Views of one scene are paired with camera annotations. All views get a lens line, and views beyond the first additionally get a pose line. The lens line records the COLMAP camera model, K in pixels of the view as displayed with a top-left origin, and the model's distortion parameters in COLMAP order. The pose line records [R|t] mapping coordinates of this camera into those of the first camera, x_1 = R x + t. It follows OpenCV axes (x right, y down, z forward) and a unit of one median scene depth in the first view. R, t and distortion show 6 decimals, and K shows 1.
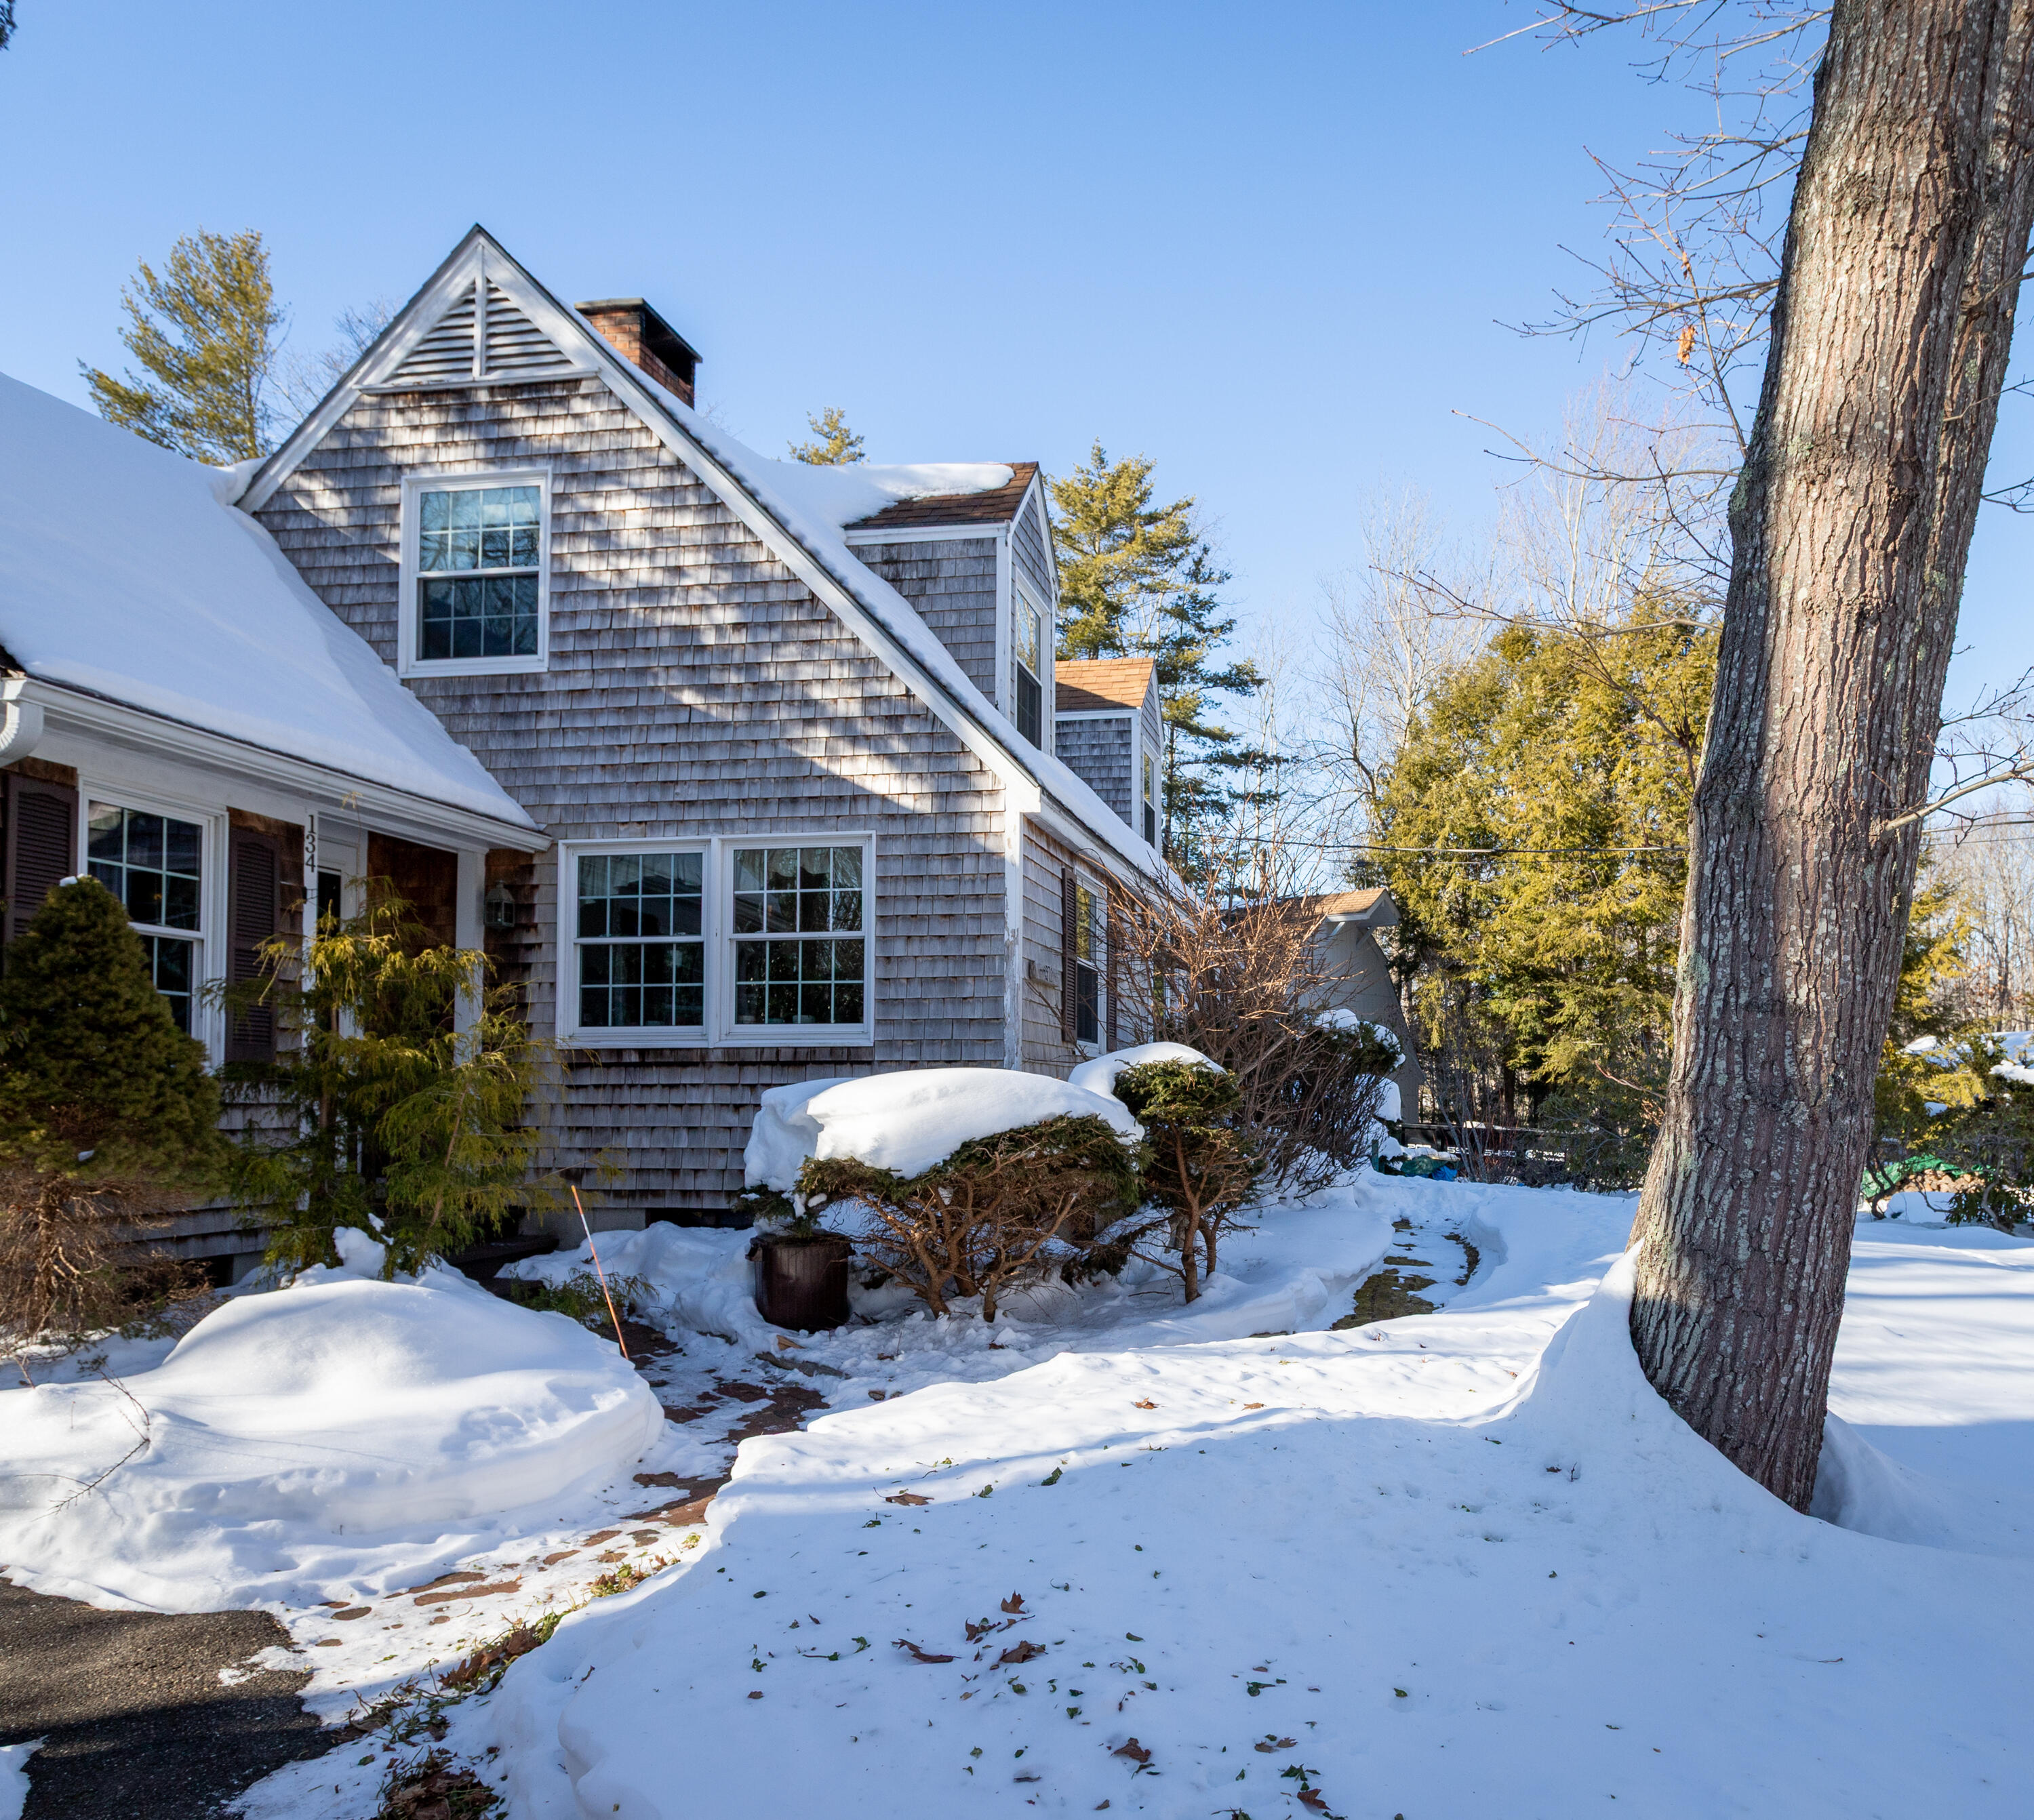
lens RADIAL K [[3204.0, 0, 1018.2], [0, 3204.0, 909.6], [0, 0, 1]] dist [-0.164029, 0.000000]
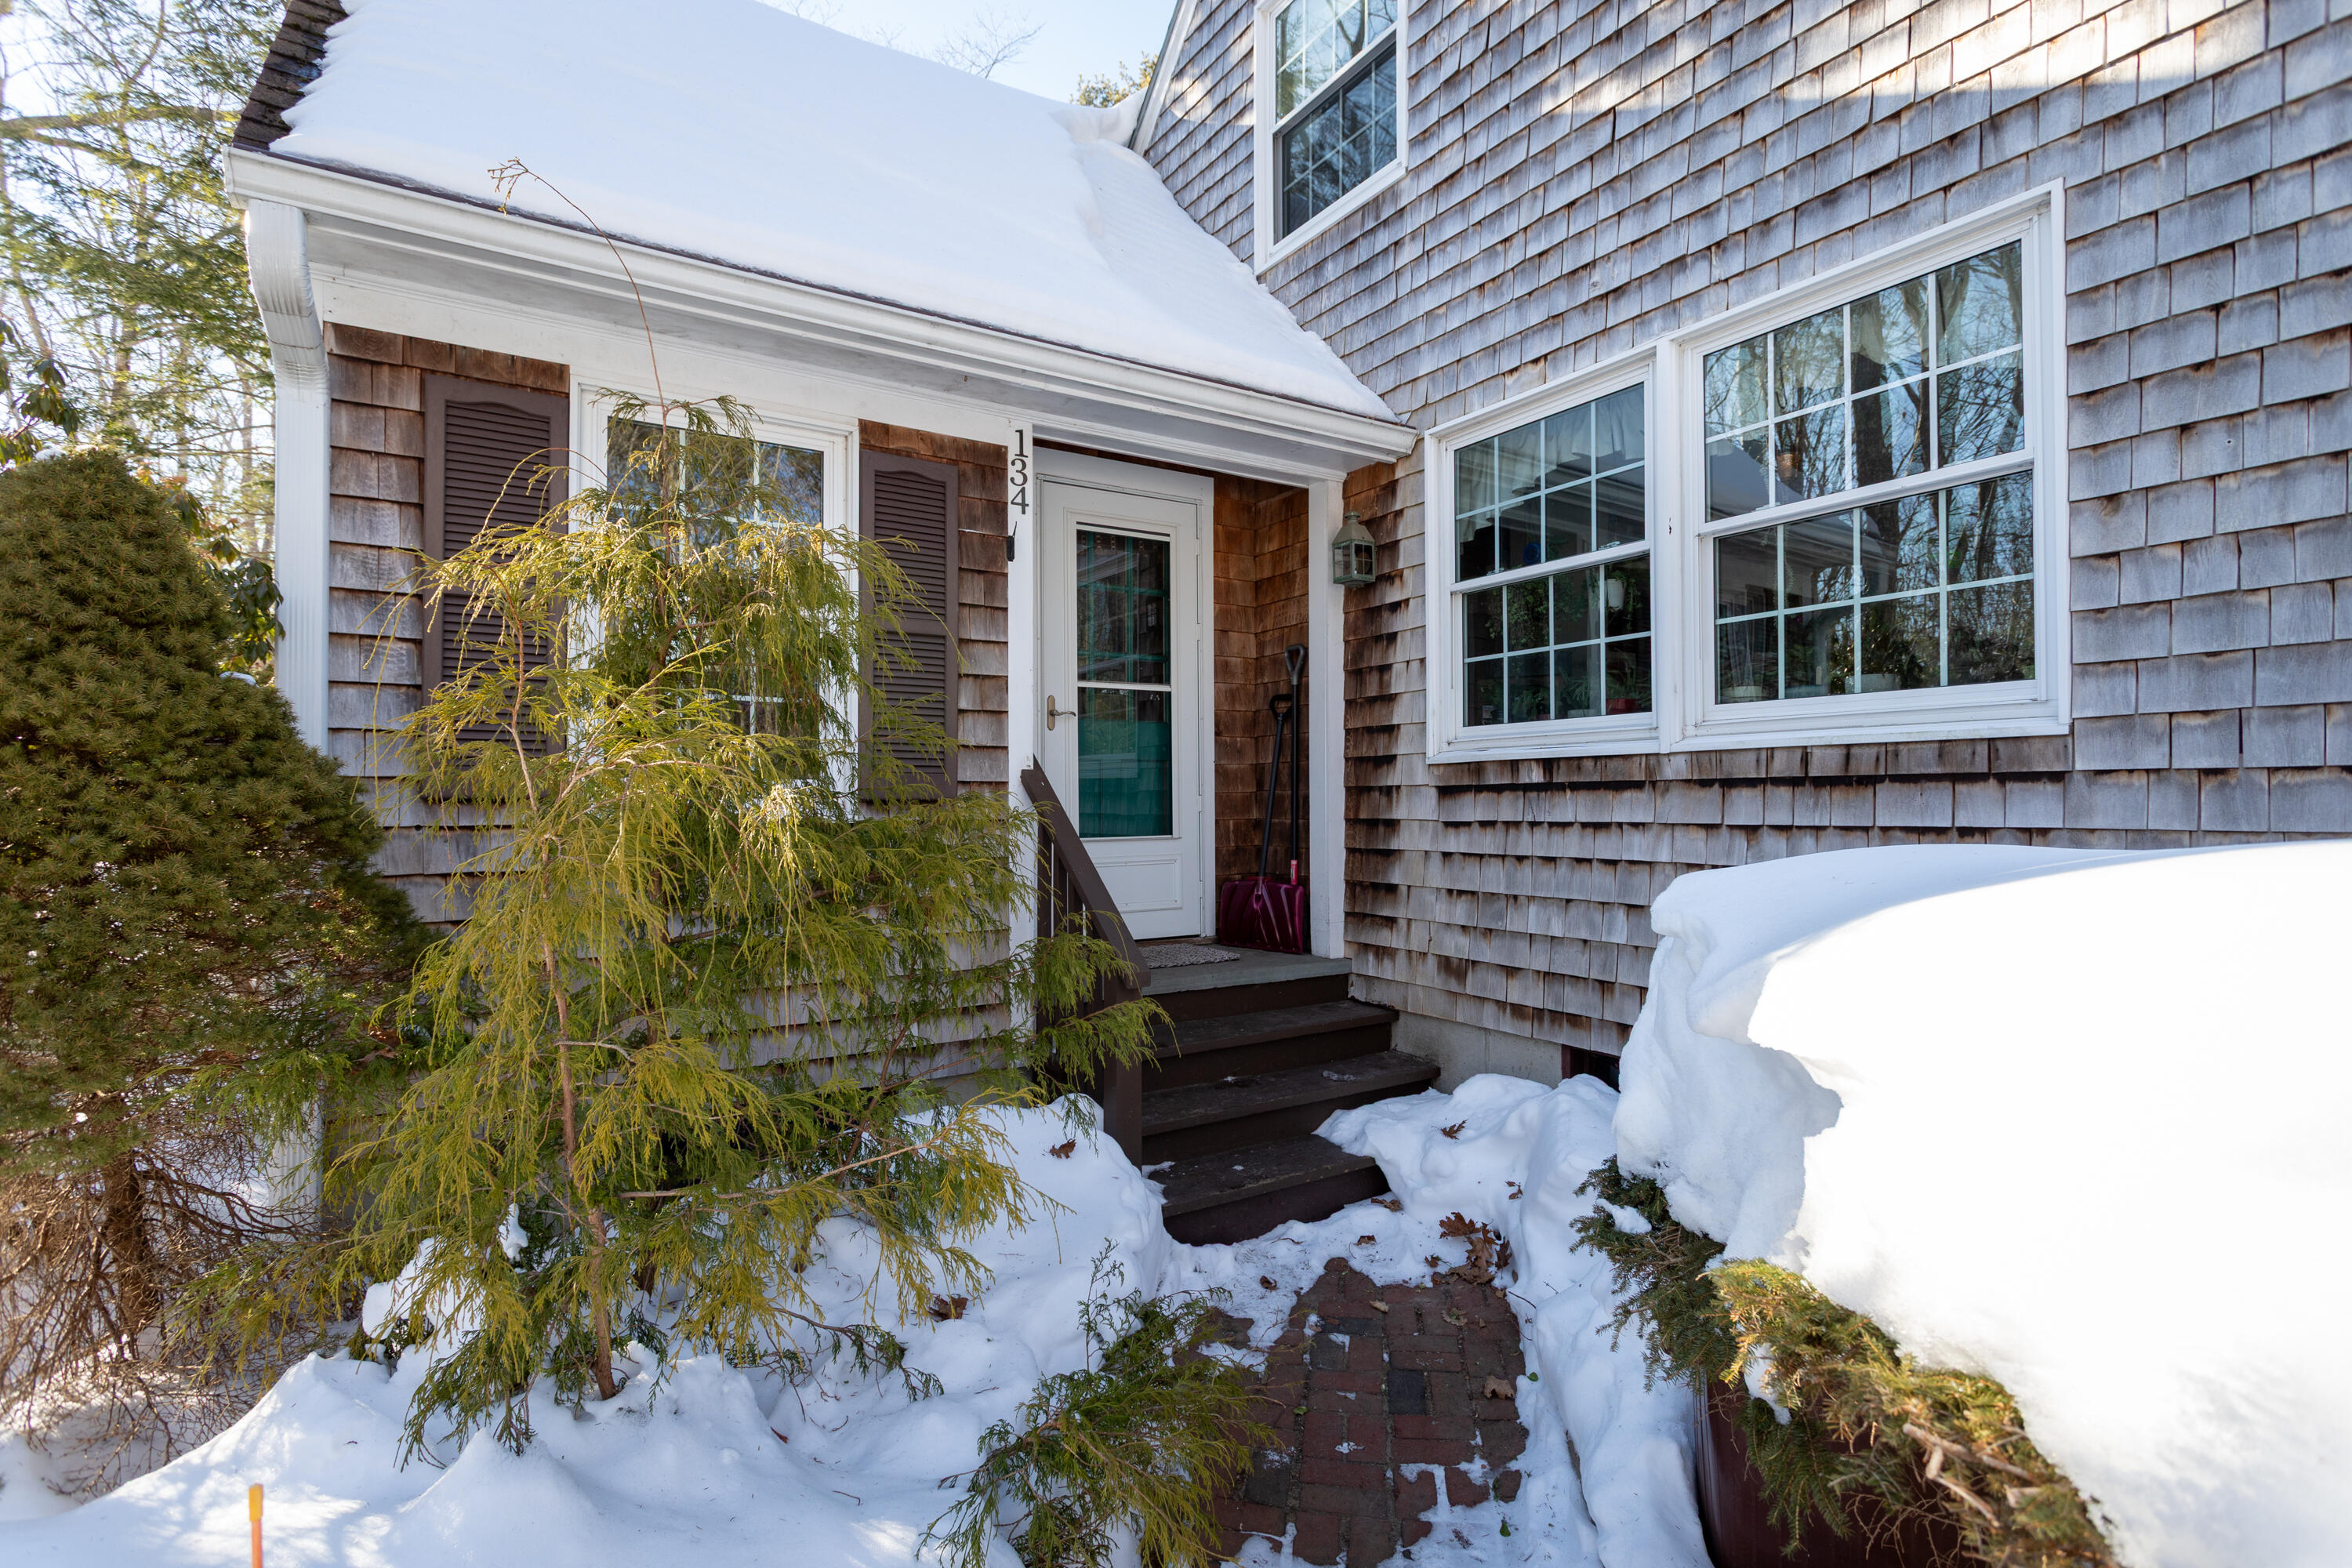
lens RADIAL K [[1175.8, 0, 1196.0], [0, 1175.8, 780.0], [0, 0, 1]] dist [0.008762, -0.000642]
pose [[0.793280, -0.019676, -0.608540, -0.040822], [0.055558, 0.997647, 0.040168, 0.035484], [0.606317, -0.065674, 0.792506, 0.797963]]
